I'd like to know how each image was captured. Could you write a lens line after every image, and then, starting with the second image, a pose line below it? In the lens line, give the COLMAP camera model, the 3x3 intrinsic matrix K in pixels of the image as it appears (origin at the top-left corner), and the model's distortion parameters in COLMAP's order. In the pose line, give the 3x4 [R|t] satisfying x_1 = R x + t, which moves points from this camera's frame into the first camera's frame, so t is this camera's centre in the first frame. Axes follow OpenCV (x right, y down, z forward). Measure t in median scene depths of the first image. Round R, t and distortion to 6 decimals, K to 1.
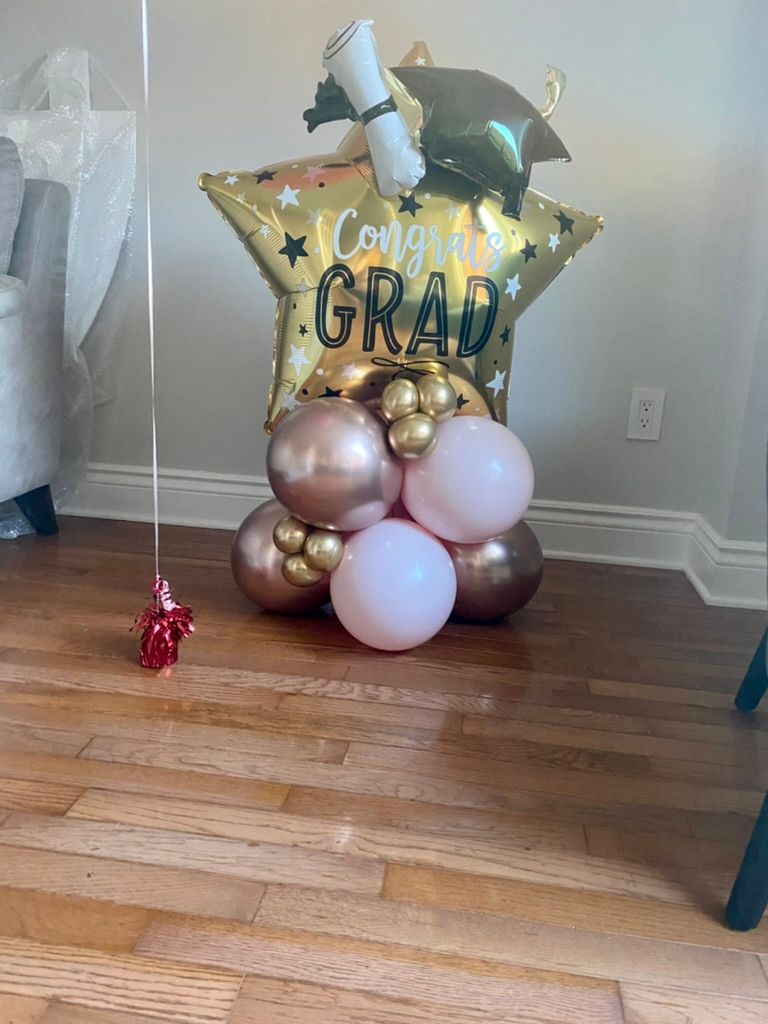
lens RADIAL K [[776.7, 0, 383.8], [0, 776.7, 508.1], [0, 0, 1]] dist [-0.004807, 0.009122]
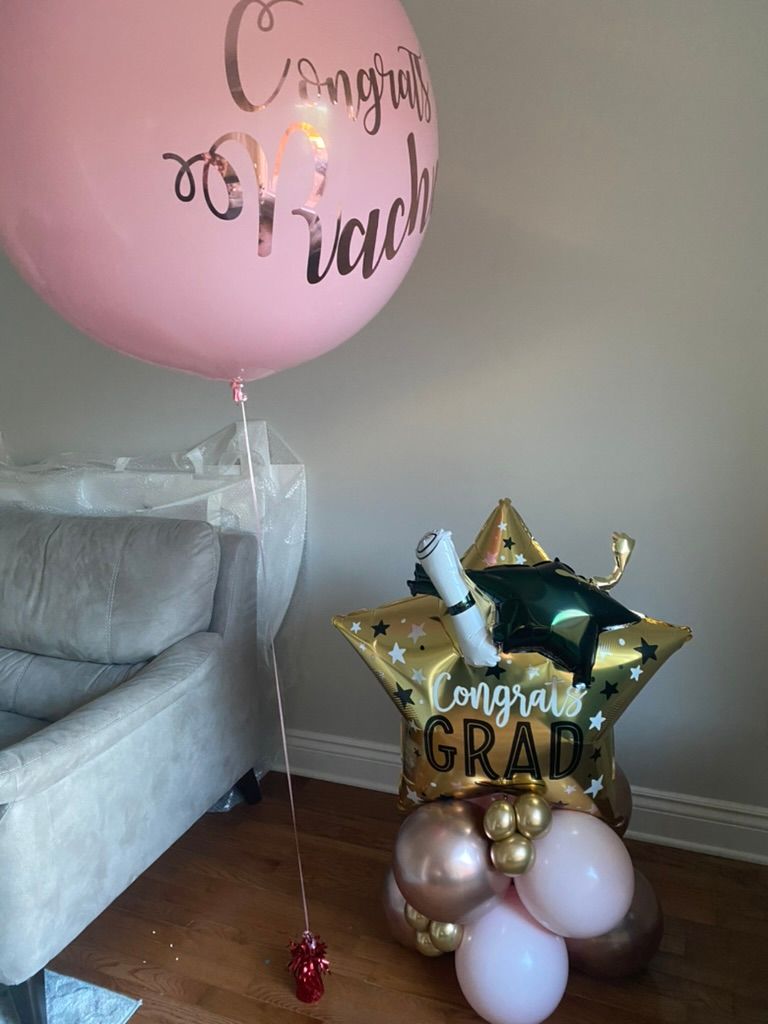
lens RADIAL K [[776.7, 0, 379.1], [0, 776.7, 512.7], [0, 0, 1]] dist [-0.004807, 0.009122]
pose [[0.952719, -0.052383, -0.299304, 0.219685], [0.039568, 0.998028, -0.048722, -0.549085], [0.301266, 0.034575, 0.952913, -0.169826]]
